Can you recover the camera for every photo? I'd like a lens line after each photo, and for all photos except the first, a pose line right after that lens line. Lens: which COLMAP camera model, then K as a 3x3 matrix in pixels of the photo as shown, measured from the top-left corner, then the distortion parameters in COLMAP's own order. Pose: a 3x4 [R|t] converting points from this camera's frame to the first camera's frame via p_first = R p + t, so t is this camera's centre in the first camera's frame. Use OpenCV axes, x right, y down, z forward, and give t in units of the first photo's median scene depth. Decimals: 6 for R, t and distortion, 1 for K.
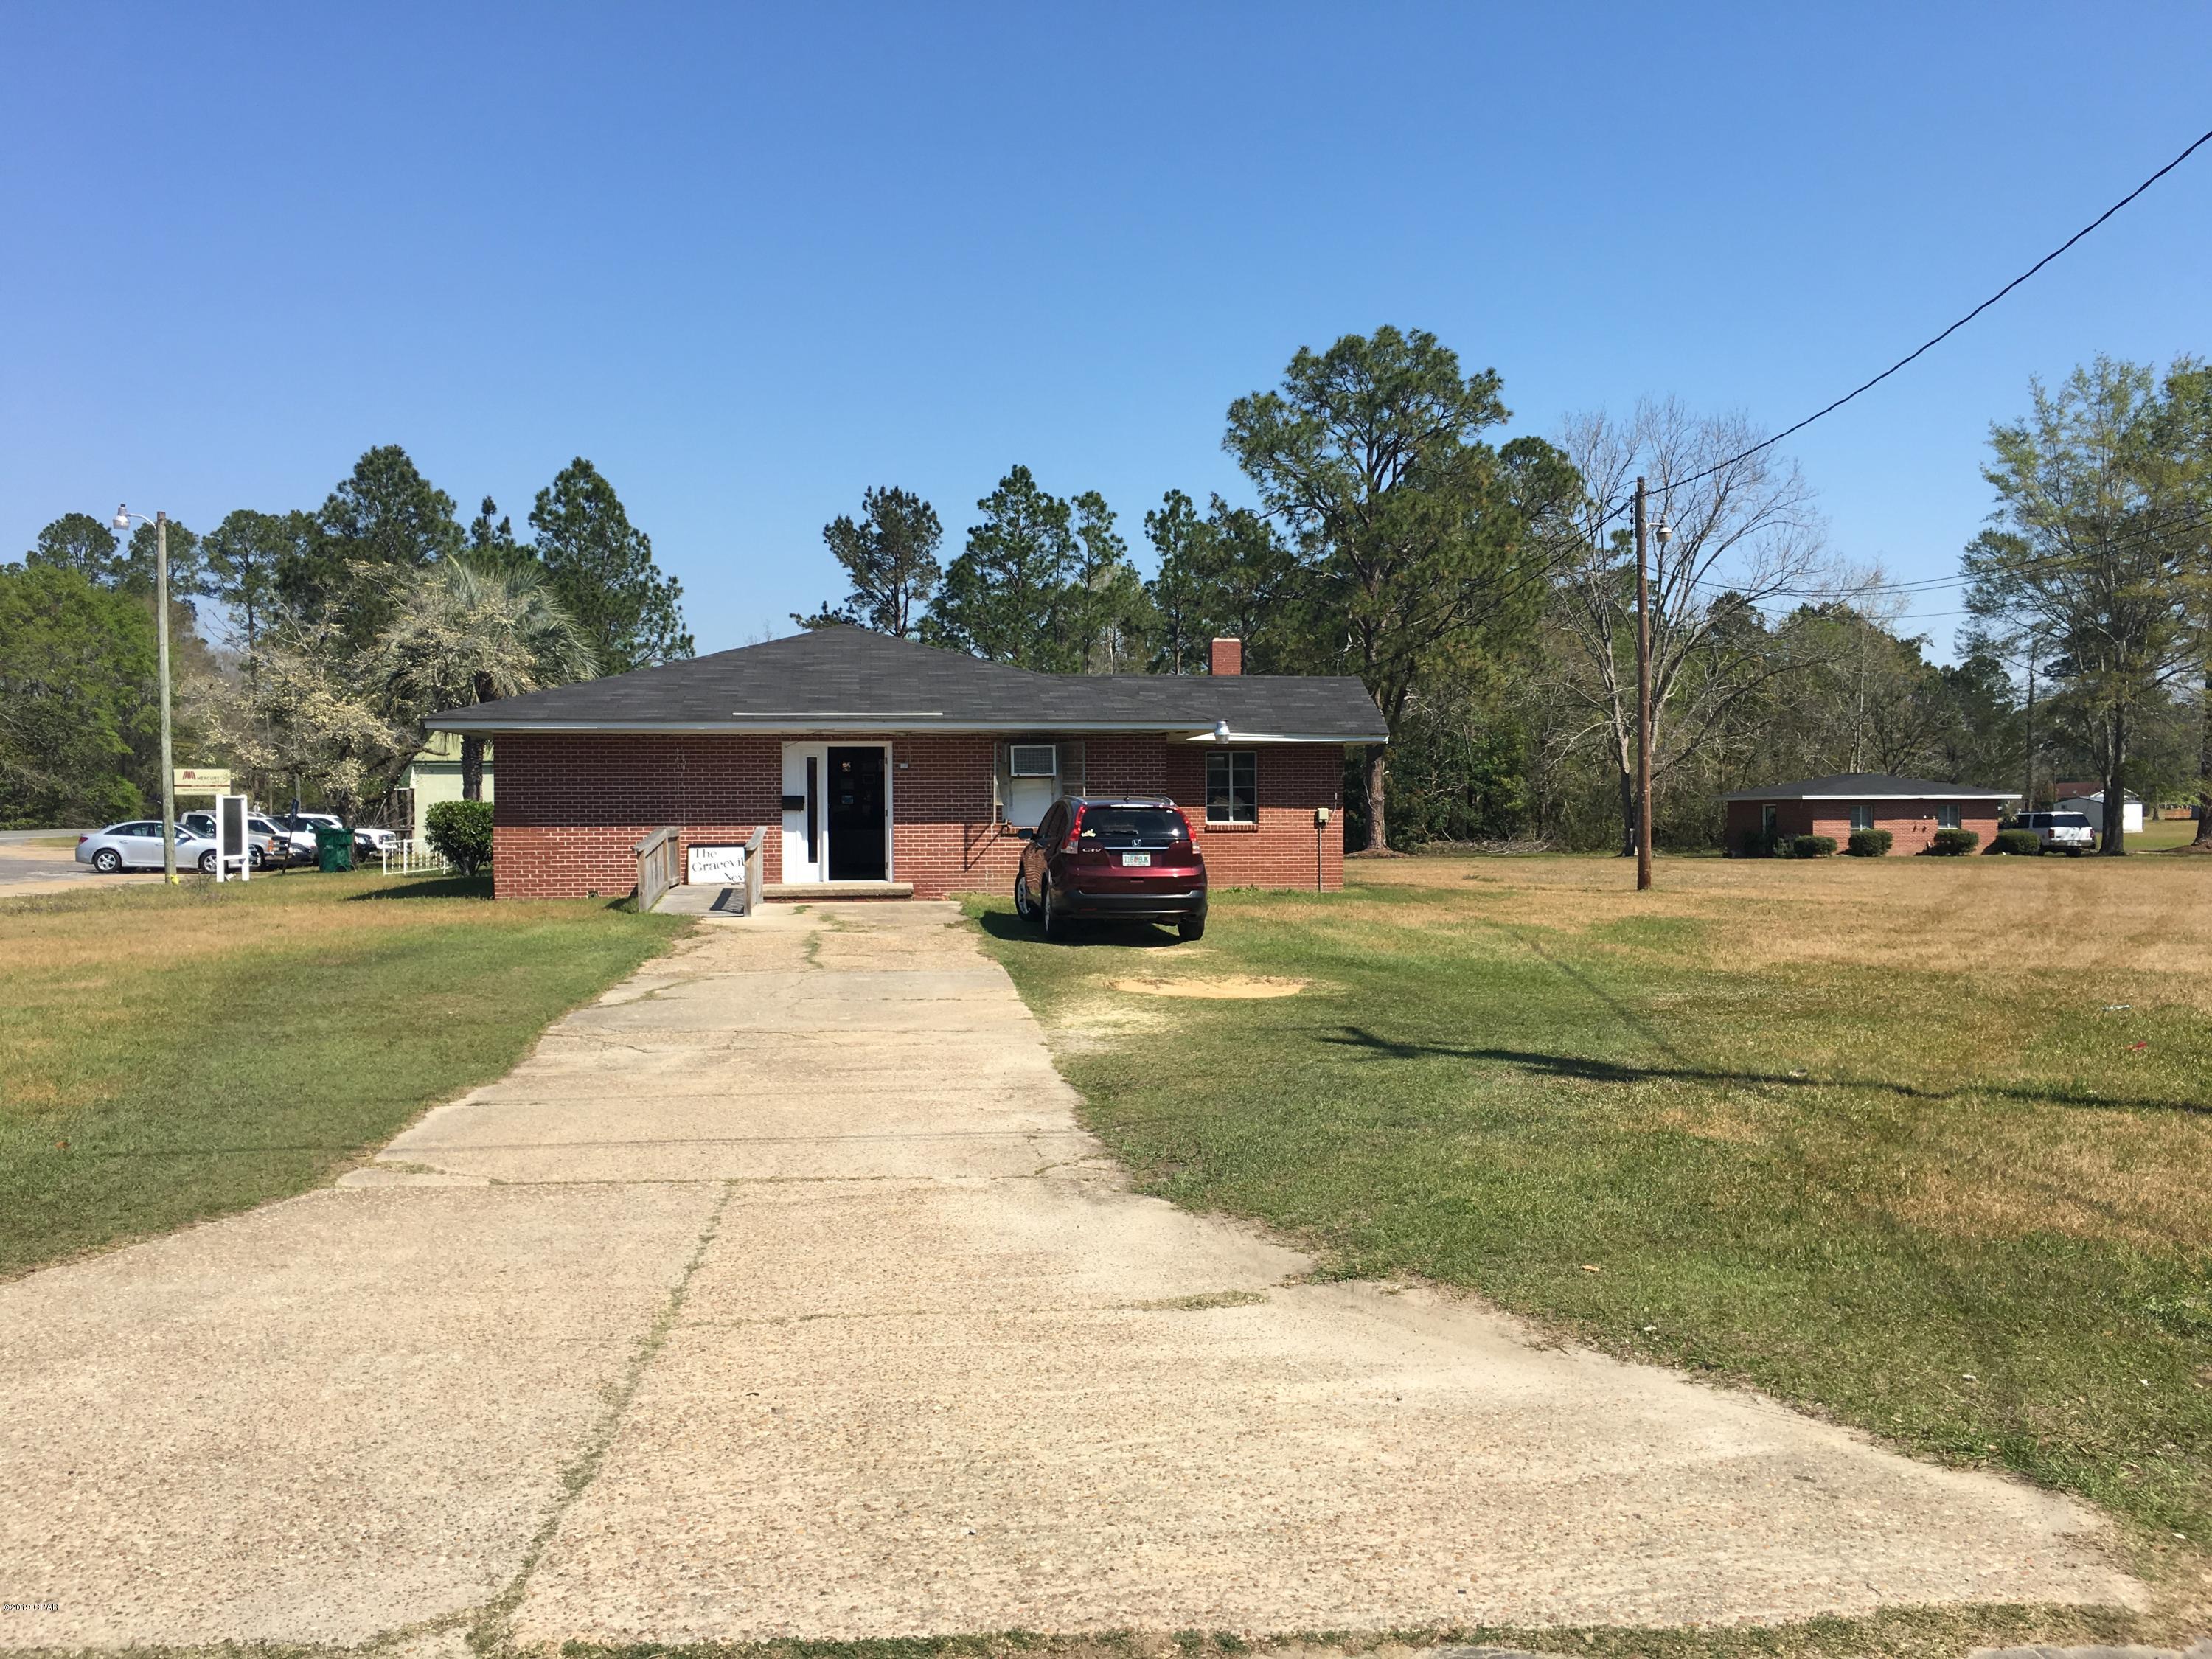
lens RADIAL K [[1876.3, 0, 1085.2], [0, 1876.3, 809.2], [0, 0, 1]] dist [0.079907, -0.102924]
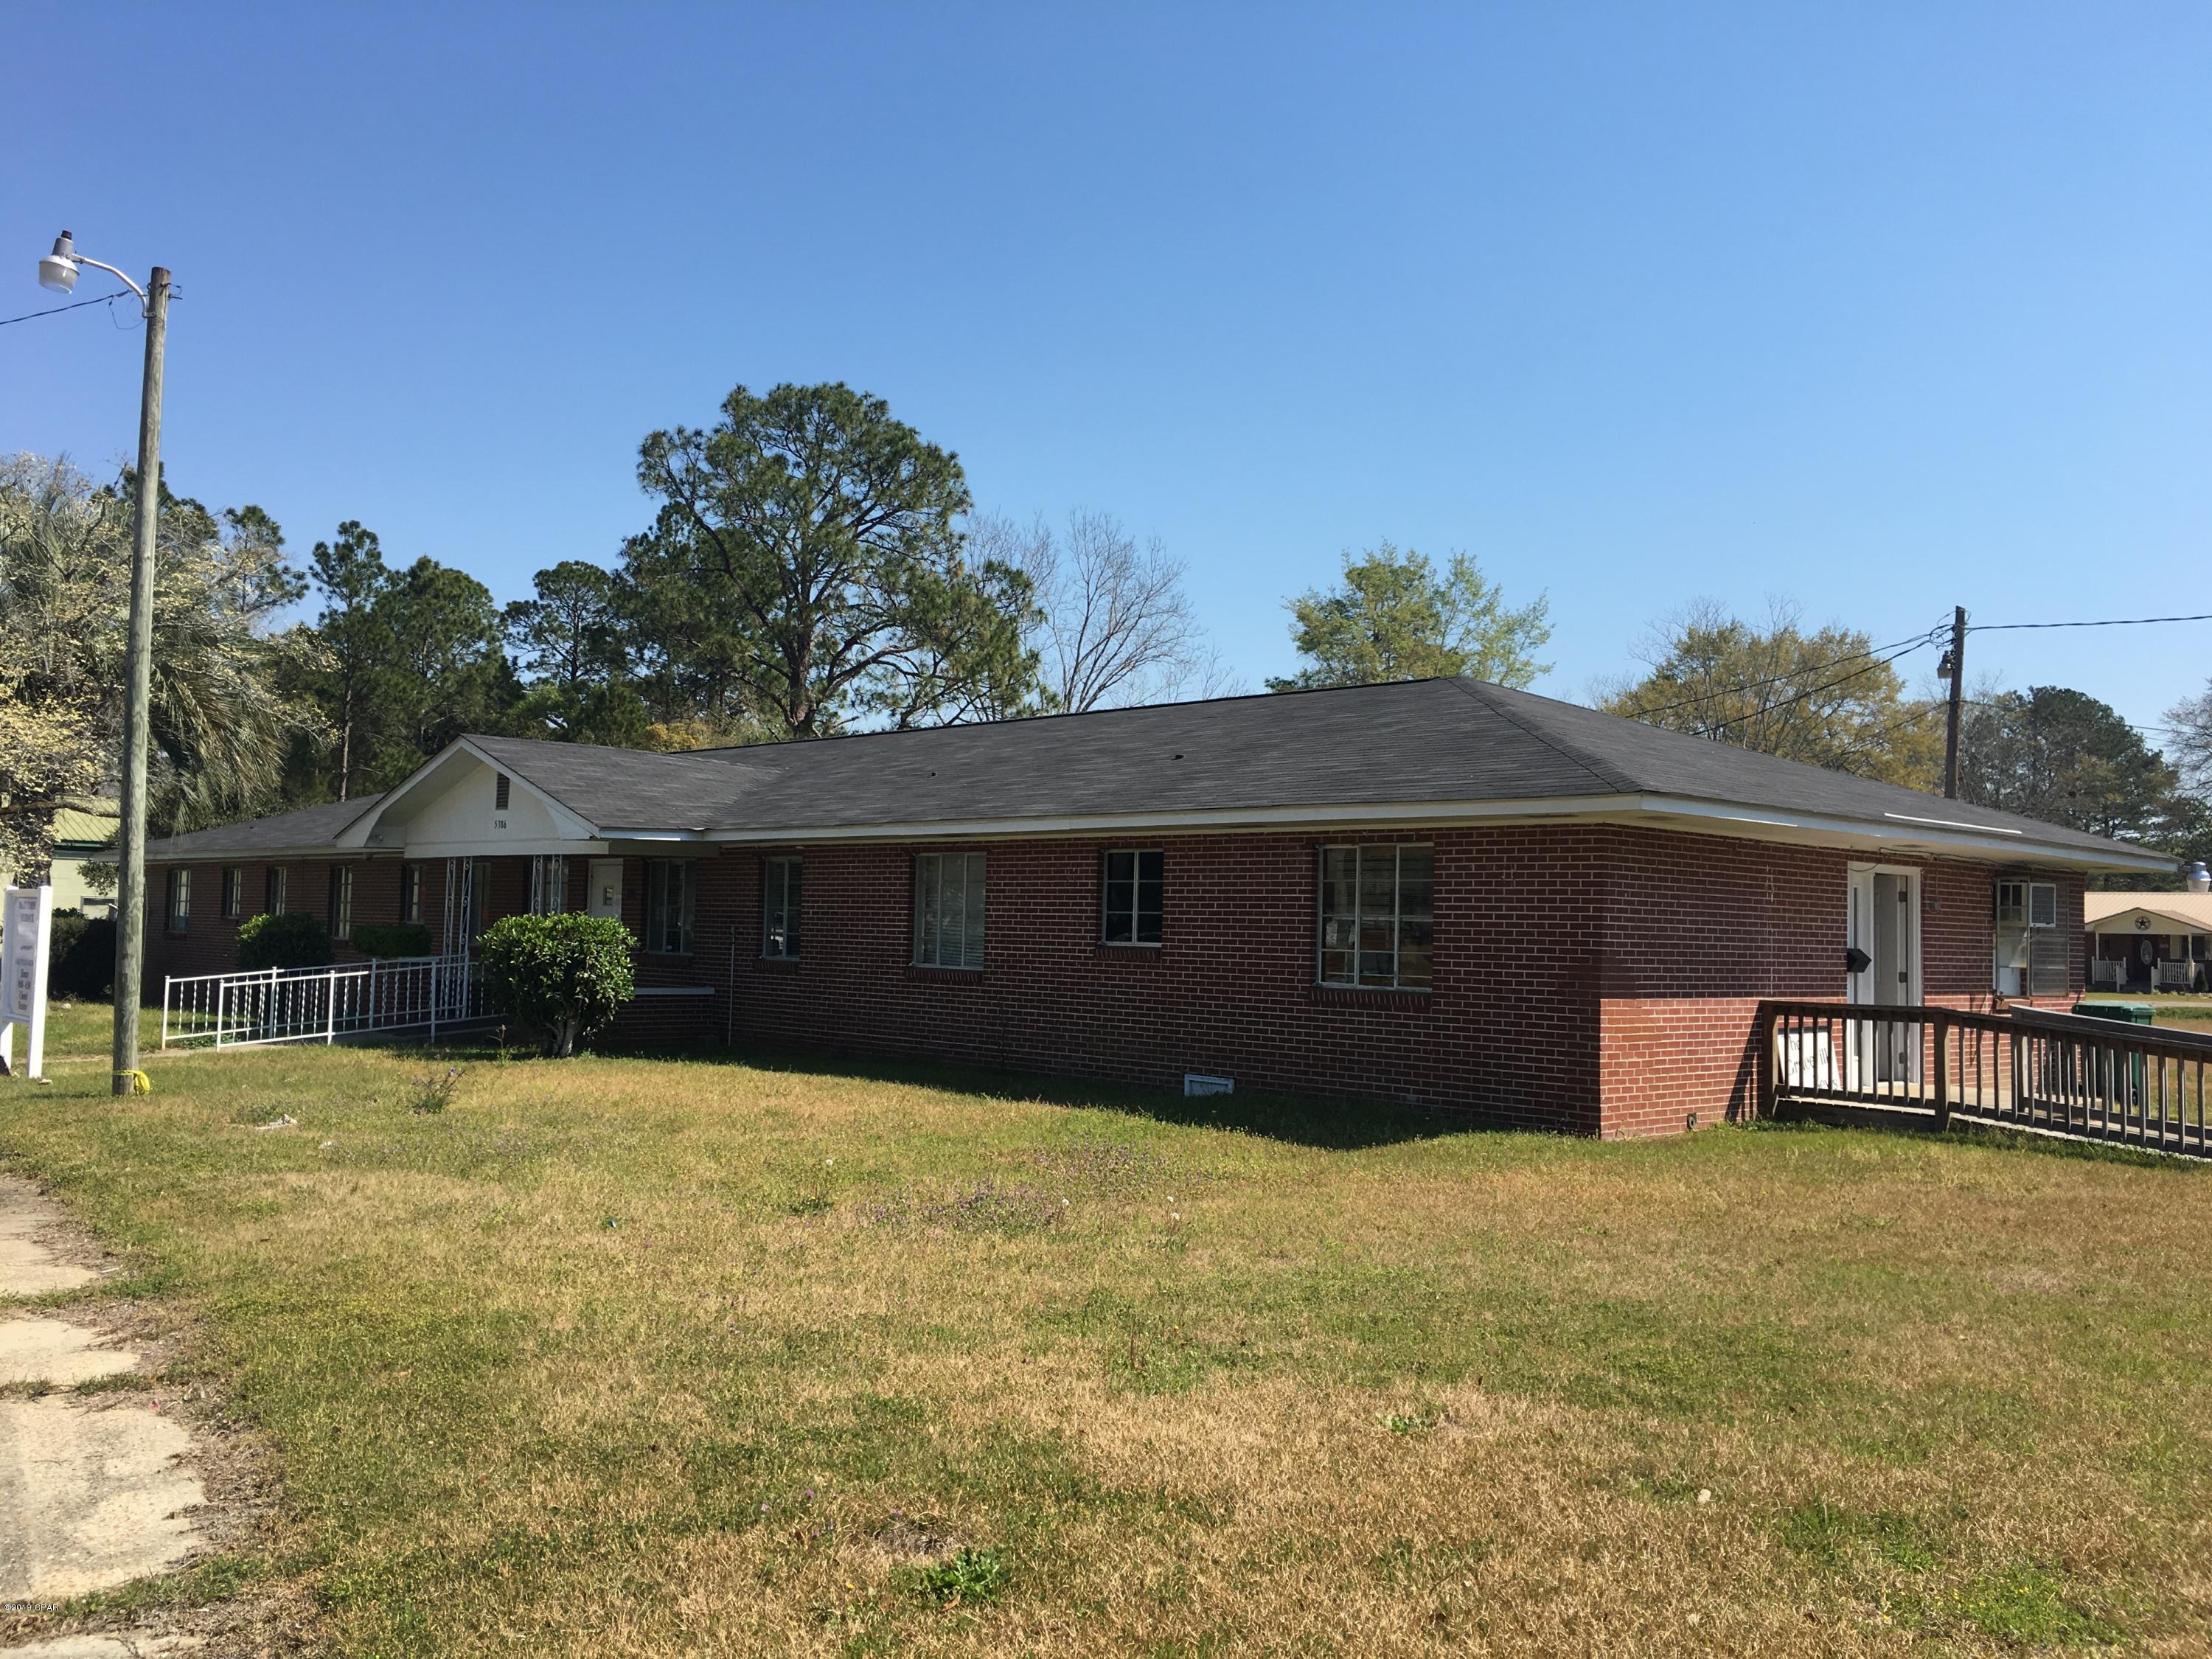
lens RADIAL K [[1876.3, 0, 1105.4], [0, 1876.3, 831.6], [0, 0, 1]] dist [0.079907, -0.102924]
pose [[0.793420, 0.056991, 0.606000, -0.239143], [-0.029388, 0.998033, -0.055383, -0.001254], [-0.607964, 0.026132, 0.793534, 0.209221]]
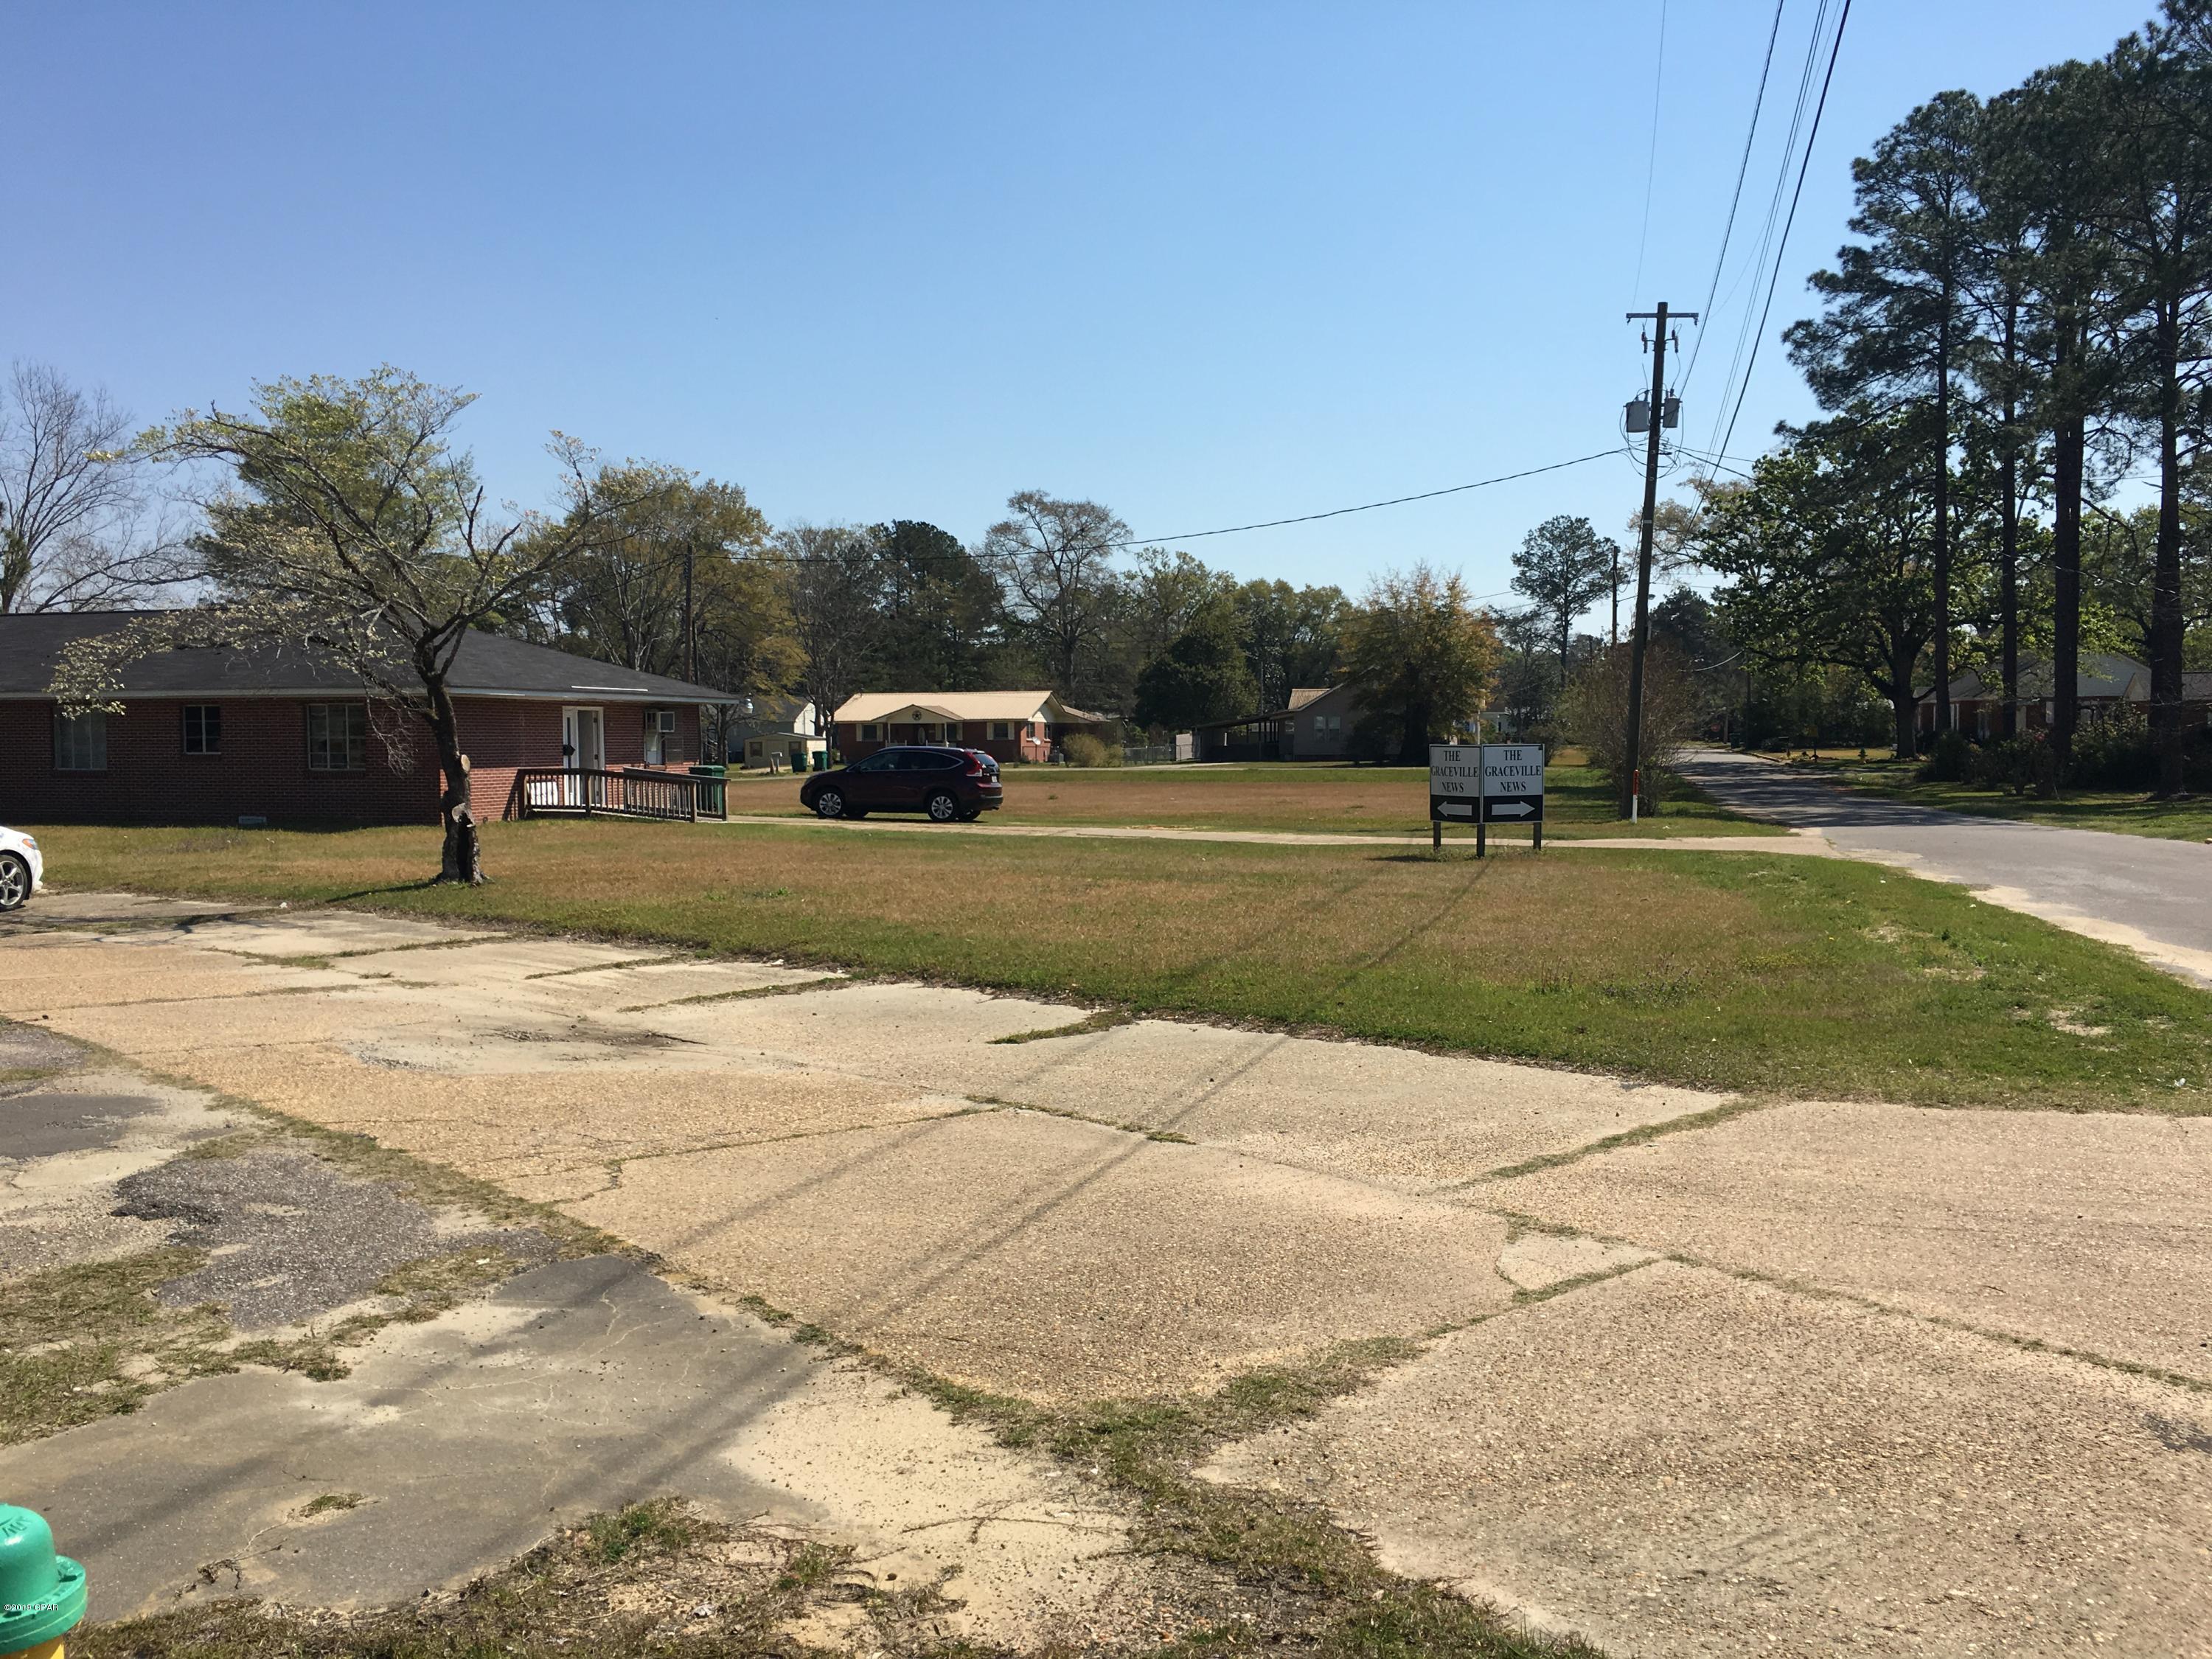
lens RADIAL K [[1876.3, 0, 1107.8], [0, 1876.3, 830.8], [0, 0, 1]] dist [0.079907, -0.102924]
pose [[0.374995, -0.042653, 0.926045, -0.425398], [0.001573, 0.998969, 0.045374, -0.002036], [-0.927025, -0.015558, 0.374676, 0.029838]]
